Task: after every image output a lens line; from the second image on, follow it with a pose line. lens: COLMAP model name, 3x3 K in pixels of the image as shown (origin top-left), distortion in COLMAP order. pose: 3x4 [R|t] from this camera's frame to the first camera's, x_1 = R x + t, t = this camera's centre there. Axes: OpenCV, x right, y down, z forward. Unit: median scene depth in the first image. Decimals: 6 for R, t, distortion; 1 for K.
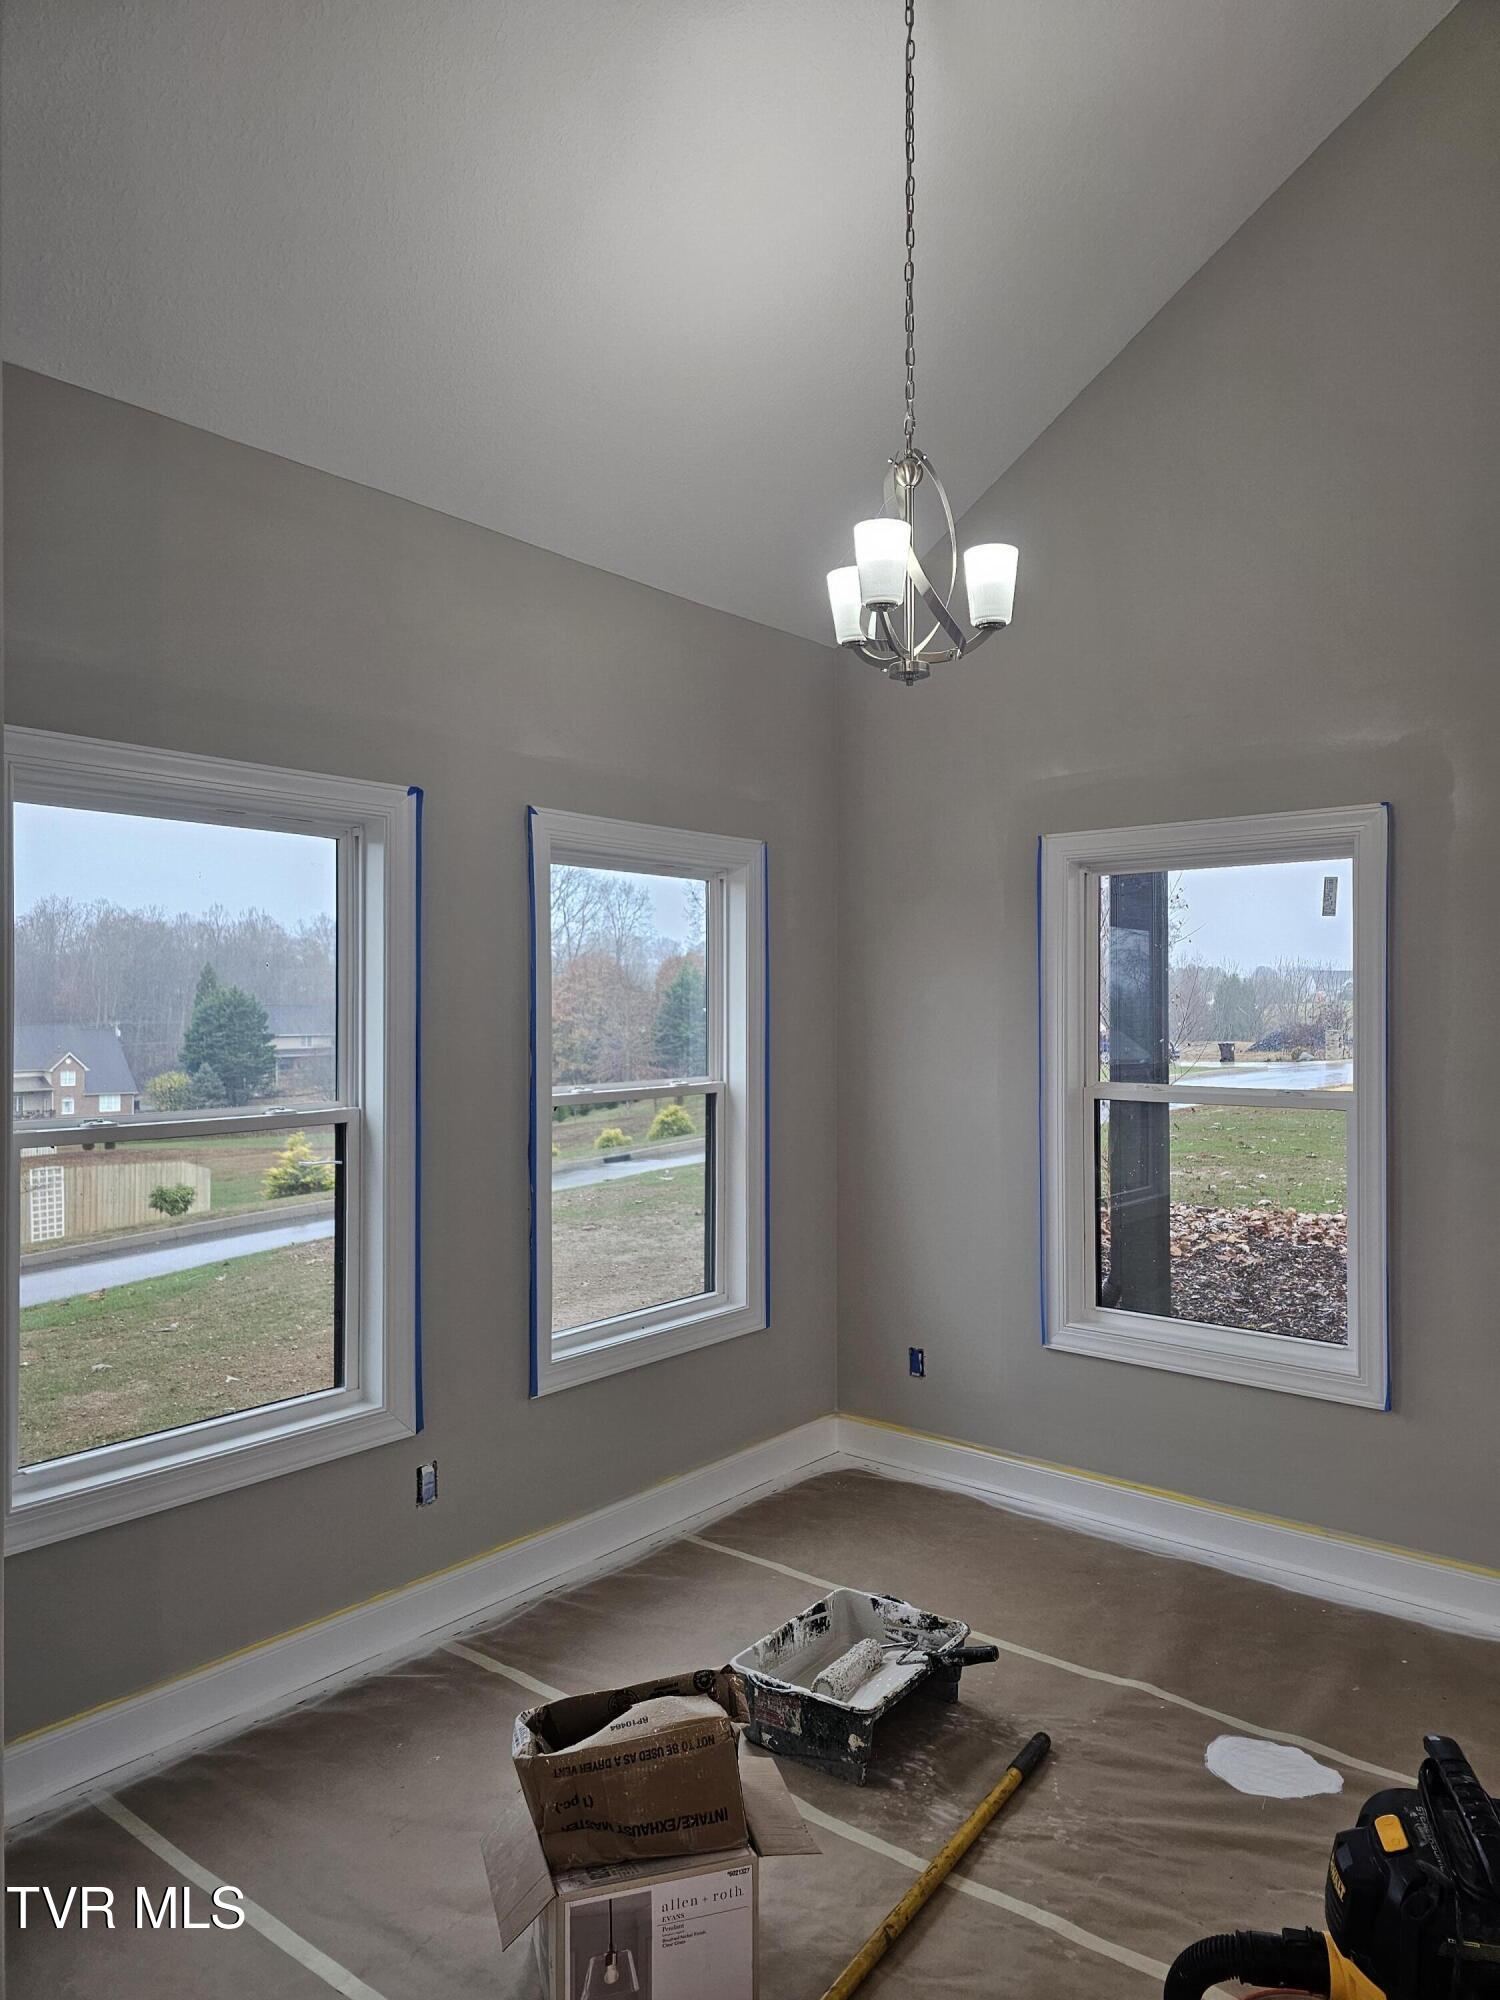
lens RADIAL K [[1346.3, 0, 753.6], [0, 1346.3, 994.1], [0, 0, 1]] dist [0.031207, -0.013109]
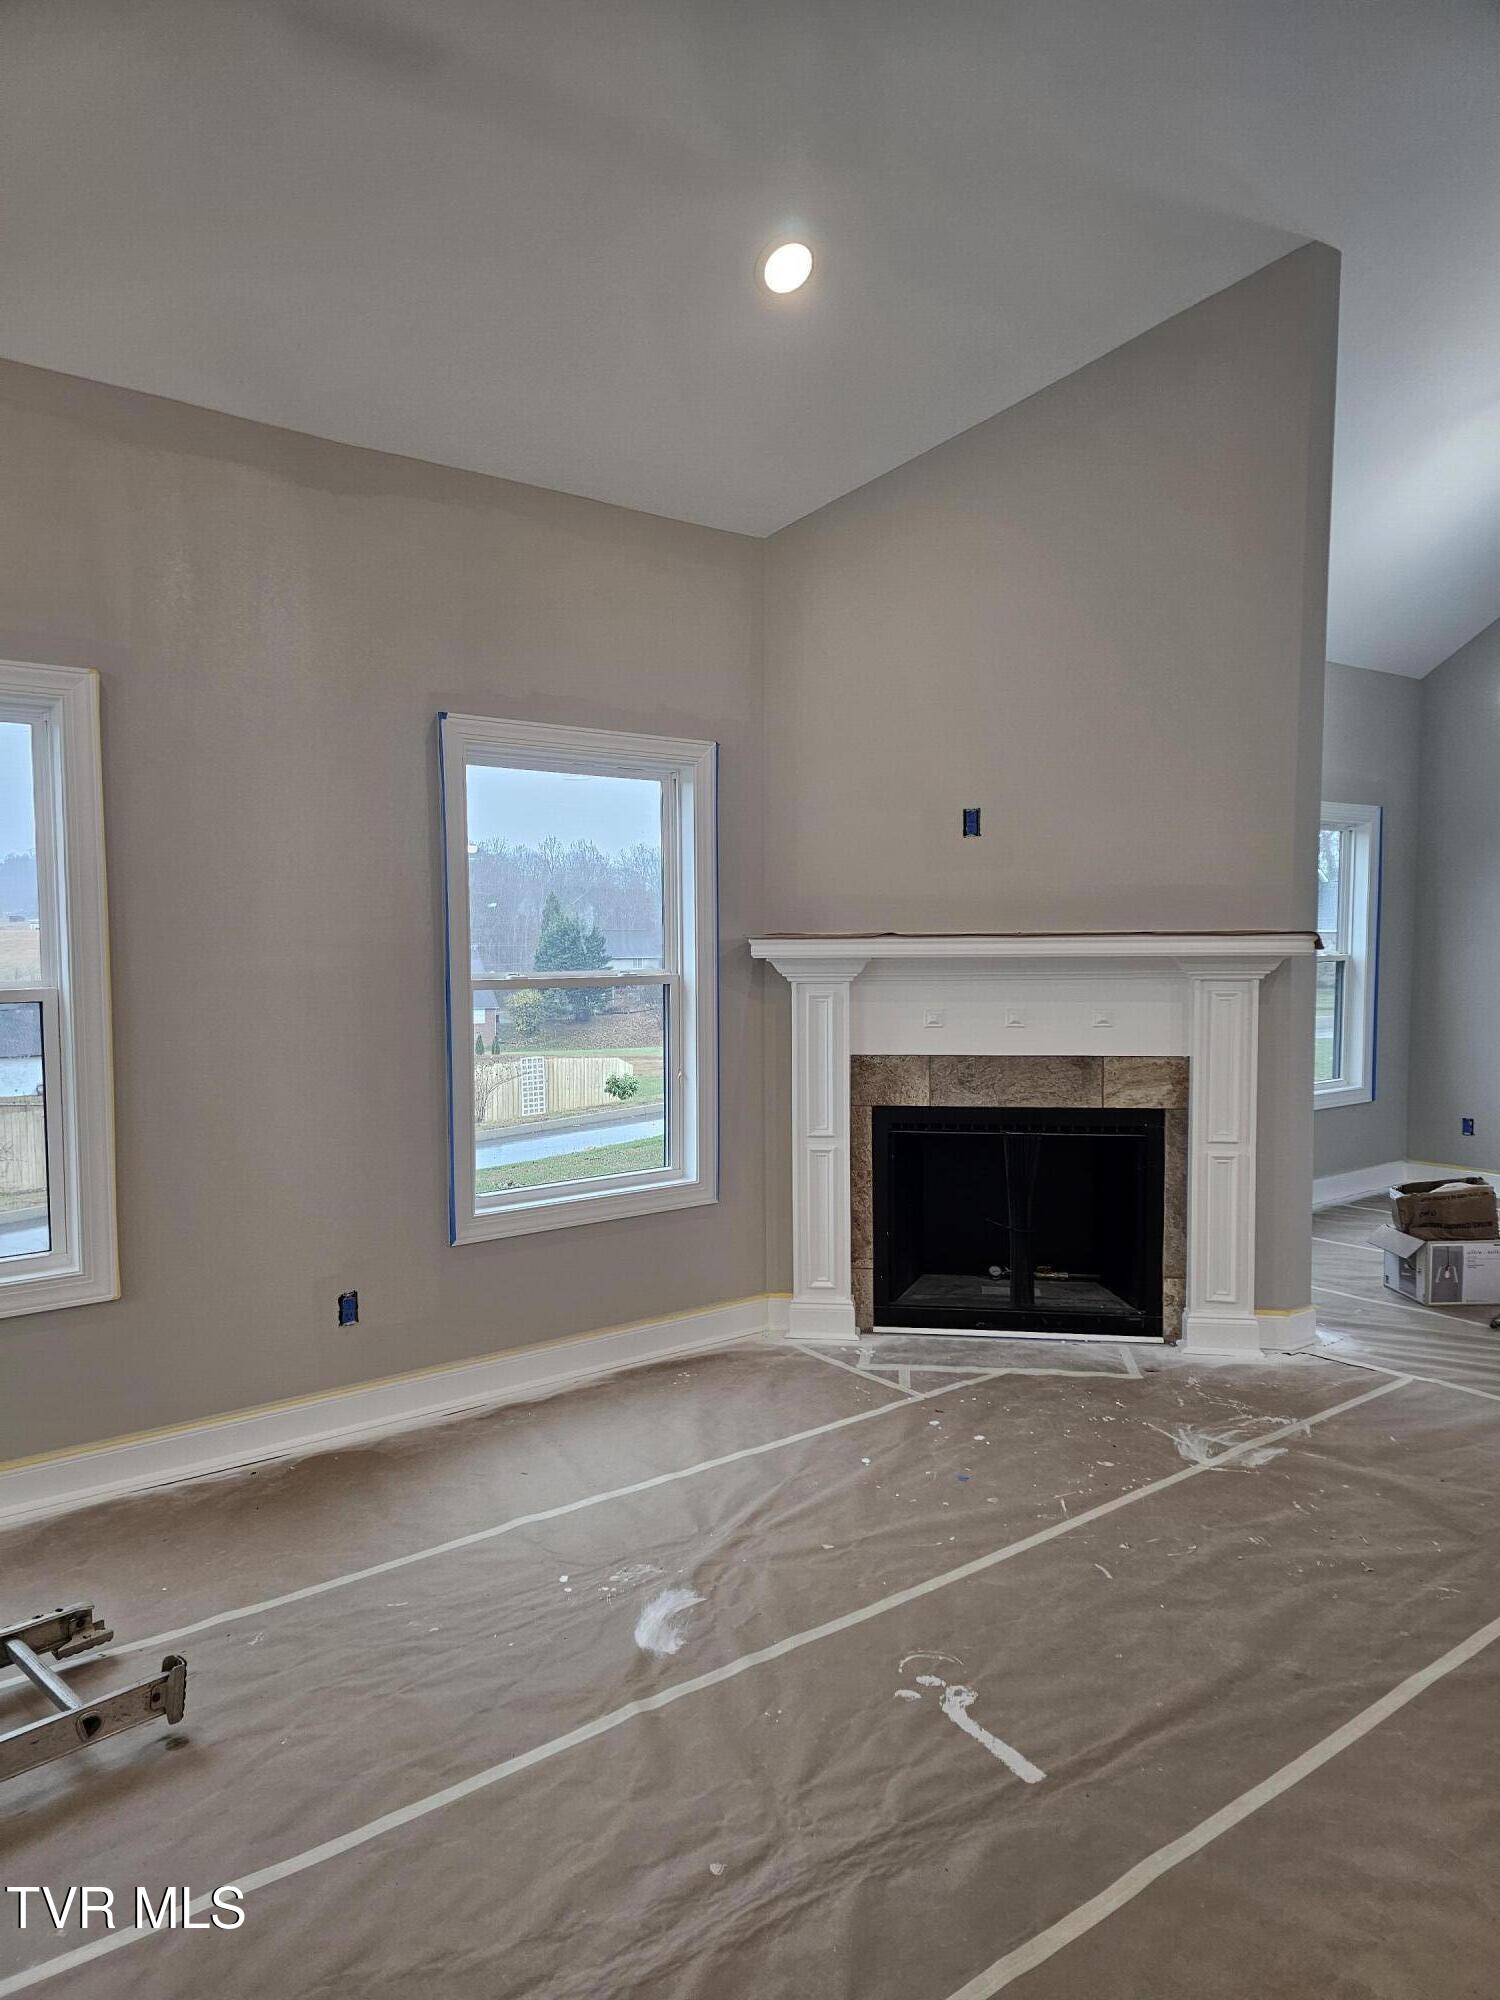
lens RADIAL K [[1346.3, 0, 746.2], [0, 1346.3, 1007.0], [0, 0, 1]] dist [0.031207, -0.013109]
pose [[0.977017, 0.020640, -0.212159, -0.067430], [-0.007519, 0.998019, 0.062468, 0.005550], [0.213028, -0.059437, 0.975237, -0.135845]]
